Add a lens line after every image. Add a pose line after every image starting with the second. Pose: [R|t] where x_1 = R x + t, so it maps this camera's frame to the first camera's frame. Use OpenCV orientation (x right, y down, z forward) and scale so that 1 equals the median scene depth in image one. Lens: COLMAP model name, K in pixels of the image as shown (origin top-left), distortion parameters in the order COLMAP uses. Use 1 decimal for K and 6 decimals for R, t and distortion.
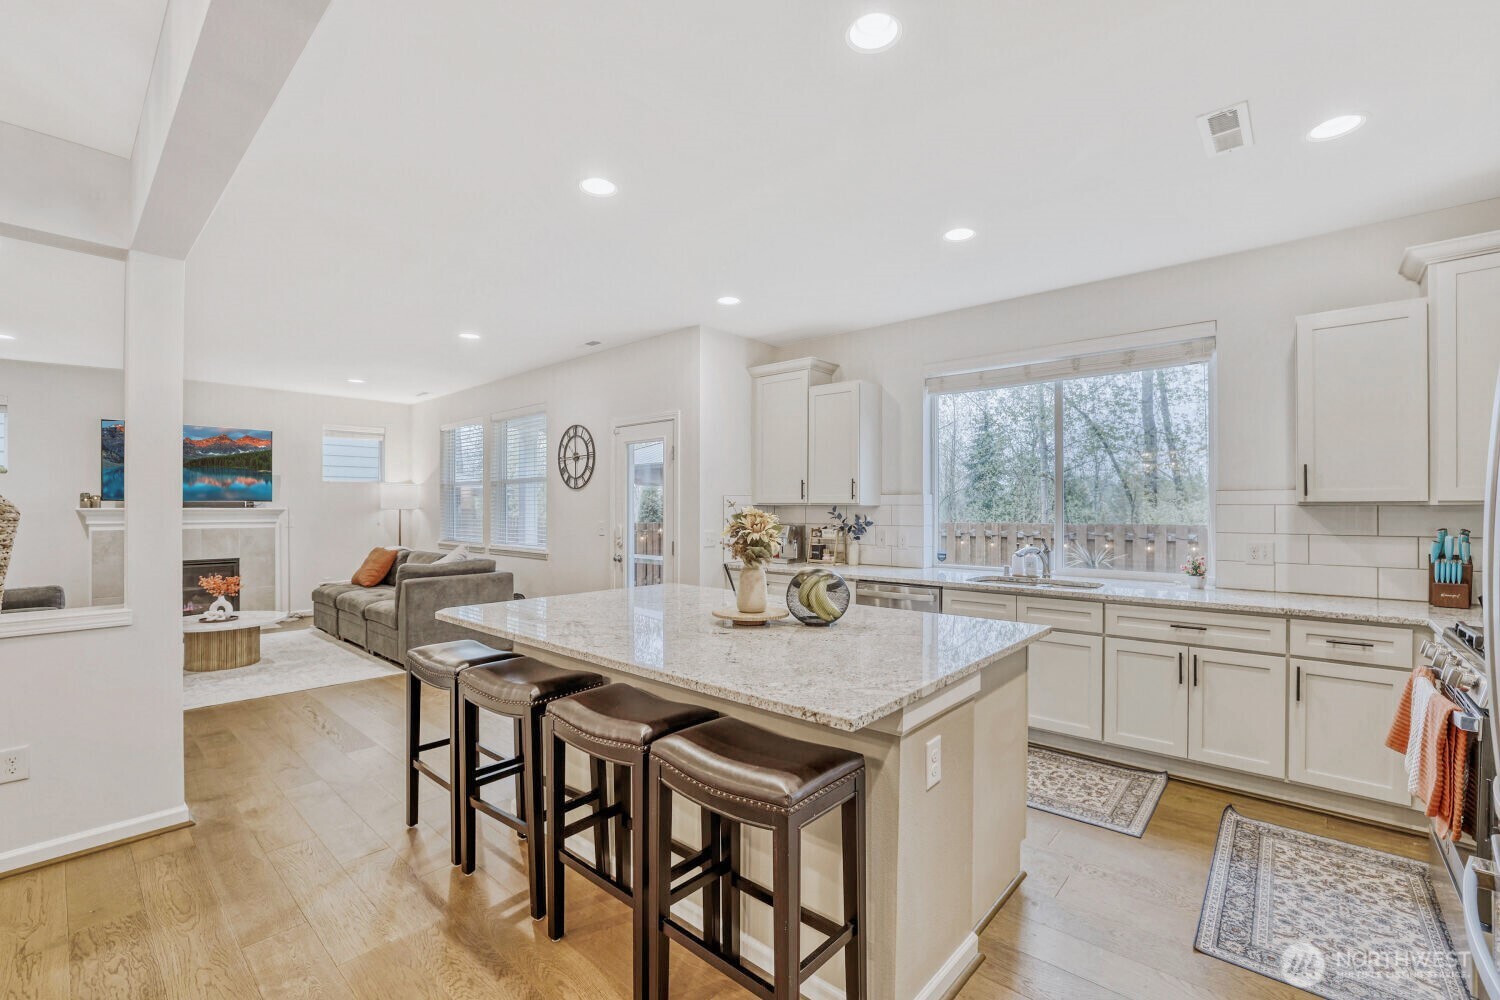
lens RADIAL K [[650.5, 0, 743.6], [0, 650.5, 507.0], [0, 0, 1]] dist [-0.033395, 0.008894]
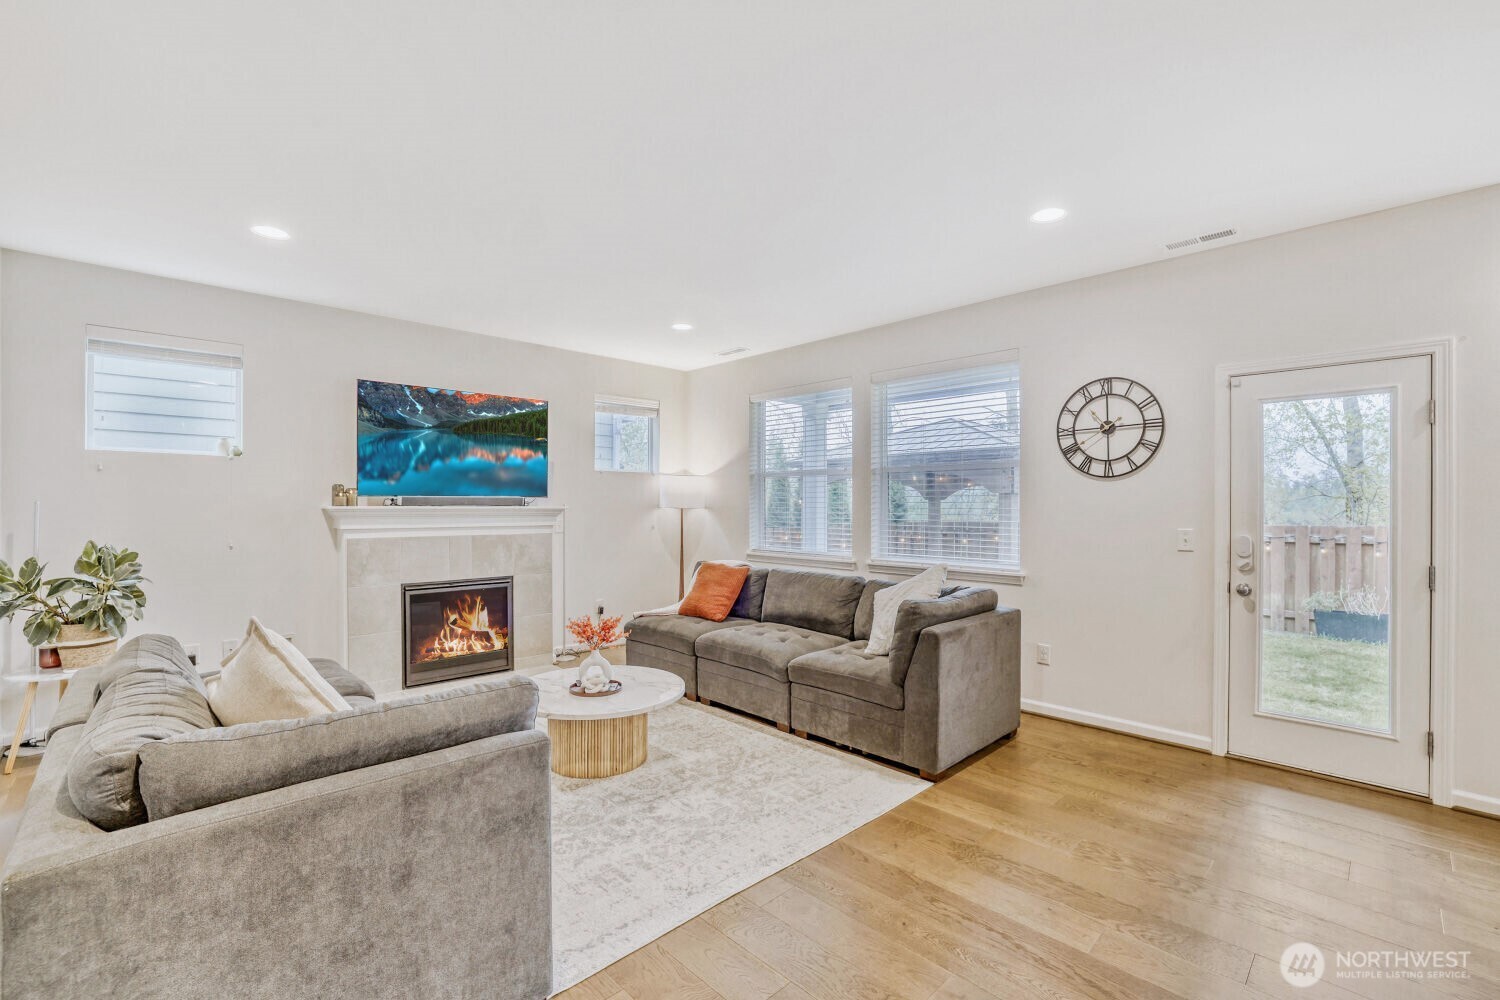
lens RADIAL K [[650.5, 0, 771.6], [0, 650.5, 508.7], [0, 0, 1]] dist [-0.033395, 0.008894]
pose [[0.998437, 0.001890, -0.055865, -0.639621], [-0.001533, 0.999978, 0.006429, -0.001000], [0.055876, -0.006333, 0.998418, 0.399873]]
